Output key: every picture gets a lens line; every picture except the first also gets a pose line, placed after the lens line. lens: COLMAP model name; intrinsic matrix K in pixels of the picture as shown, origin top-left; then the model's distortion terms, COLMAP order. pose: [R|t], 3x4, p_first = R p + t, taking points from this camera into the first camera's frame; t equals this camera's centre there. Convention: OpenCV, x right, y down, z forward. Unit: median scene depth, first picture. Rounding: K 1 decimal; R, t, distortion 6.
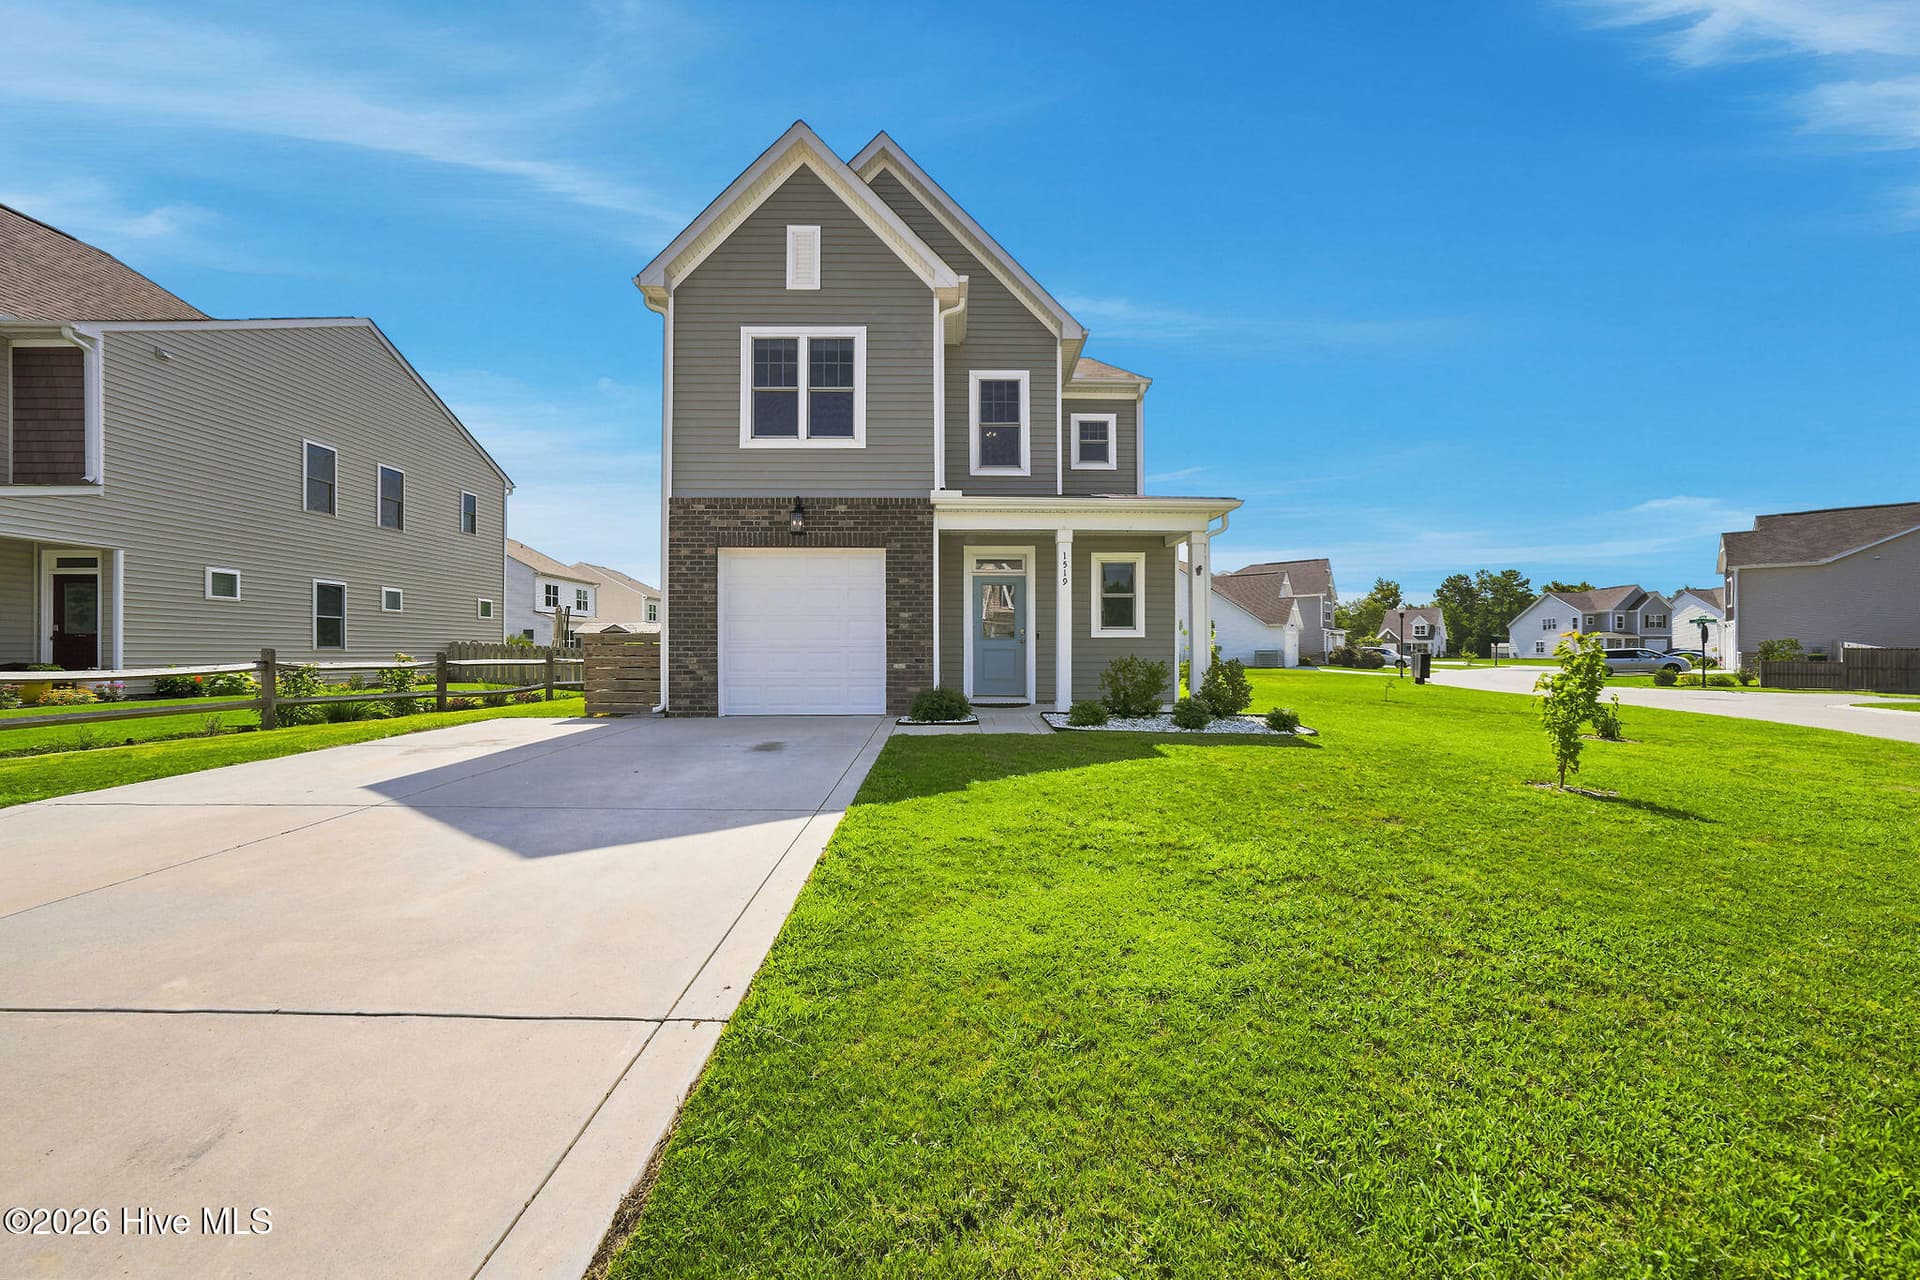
lens RADIAL K [[698.7, 0, 967.9], [0, 698.7, 650.7], [0, 0, 1]] dist [-0.016458, 0.000737]
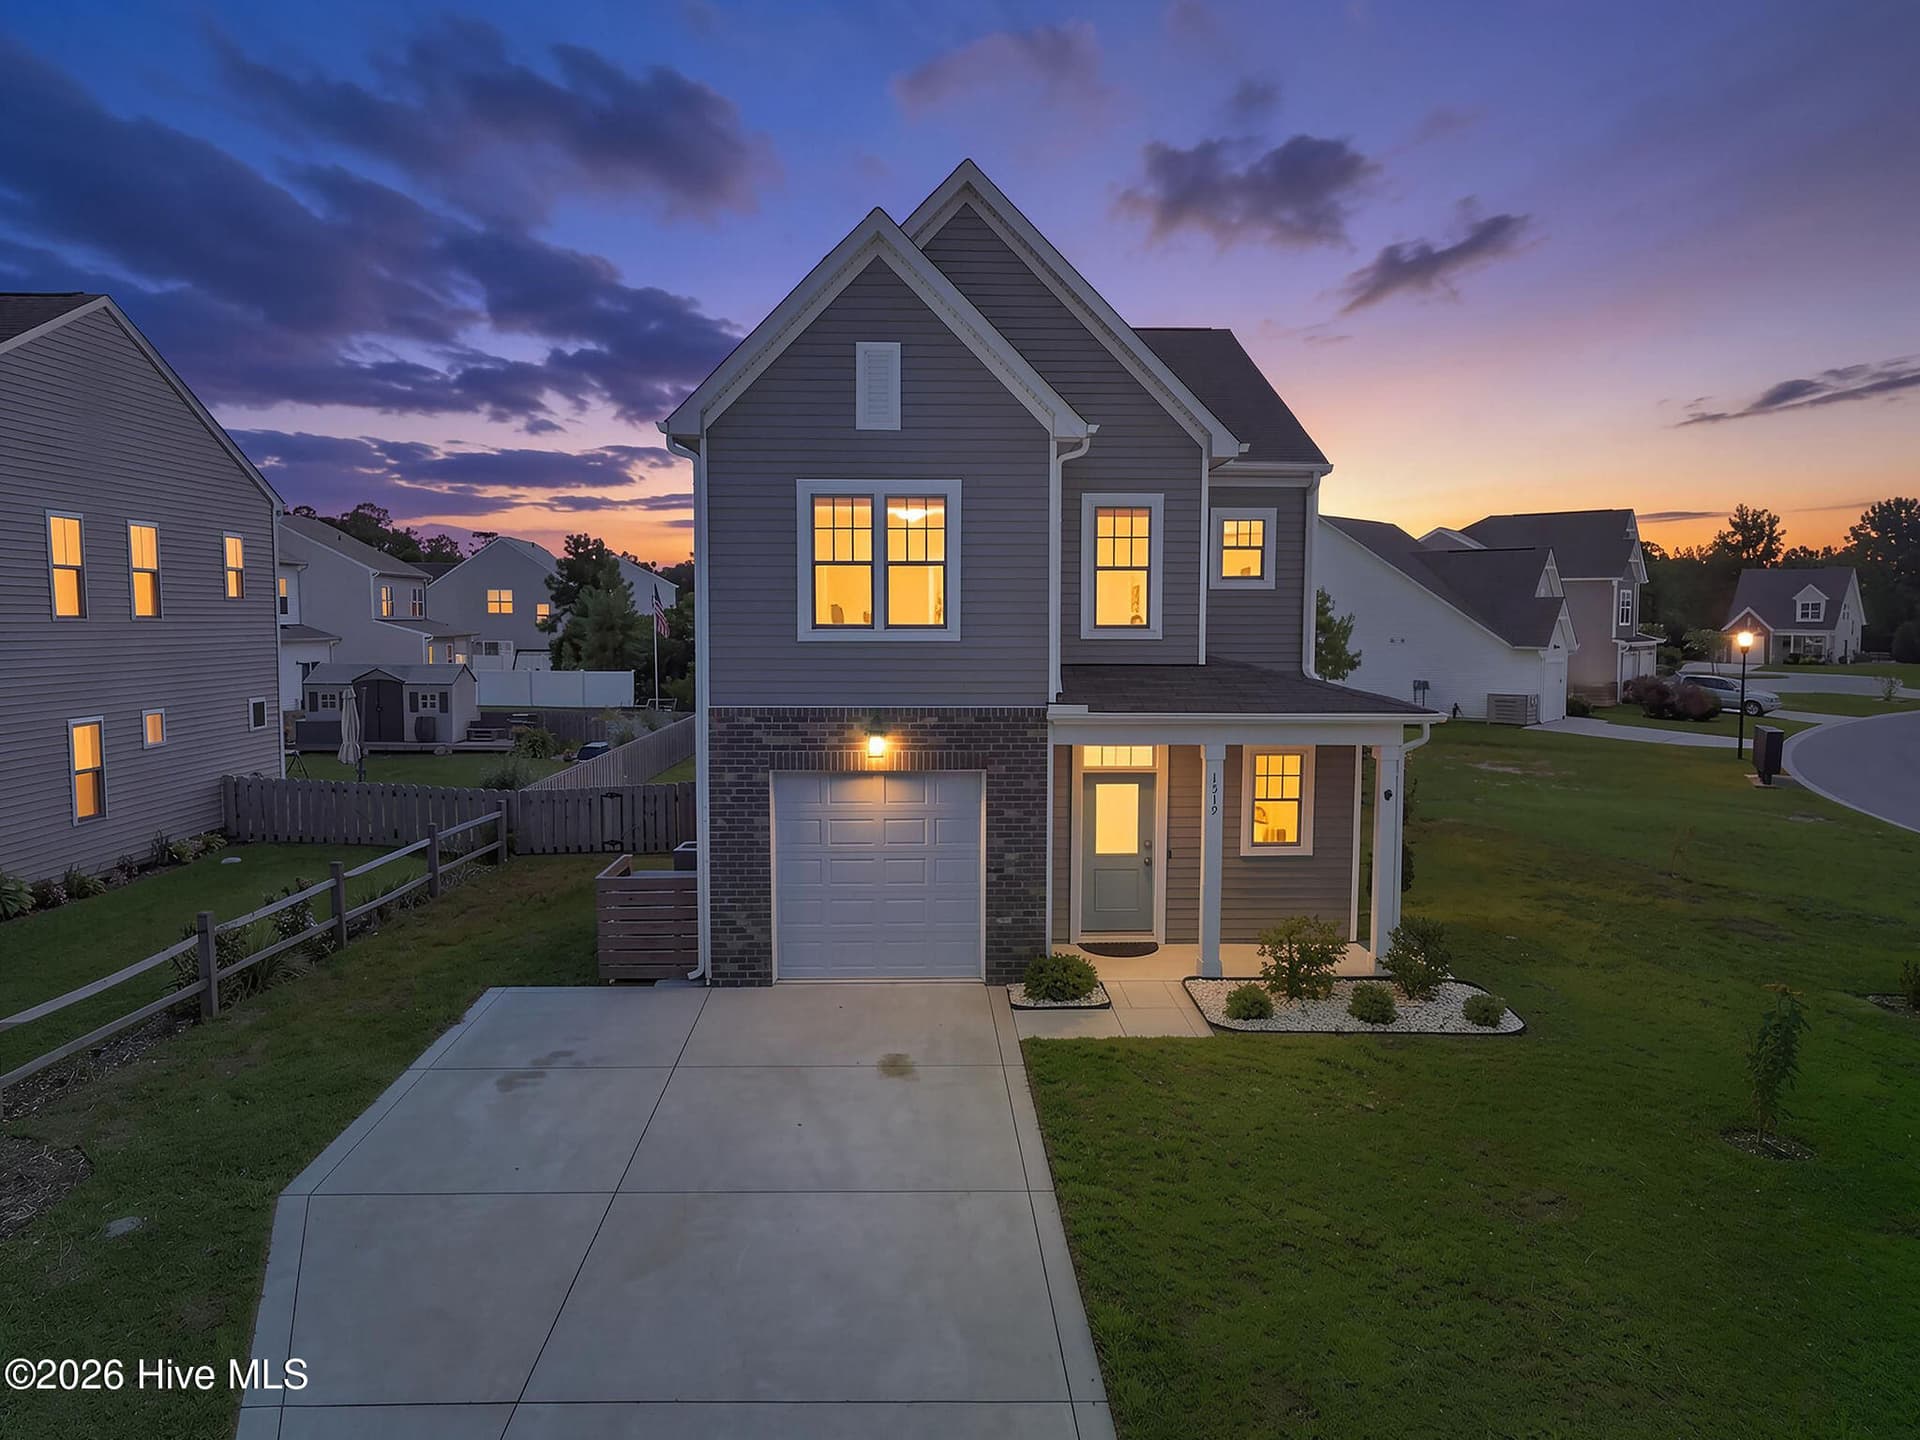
lens RADIAL K [[1368.6, 0, 953.6], [0, 1368.6, 720.3], [0, 0, 1]] dist [0.015864, -0.001576]
pose [[0.999921, 0.001536, 0.012468, -0.174247], [-0.002520, 0.996851, 0.079259, -0.324545], [-0.012307, -0.079284, 0.996776, -0.516386]]
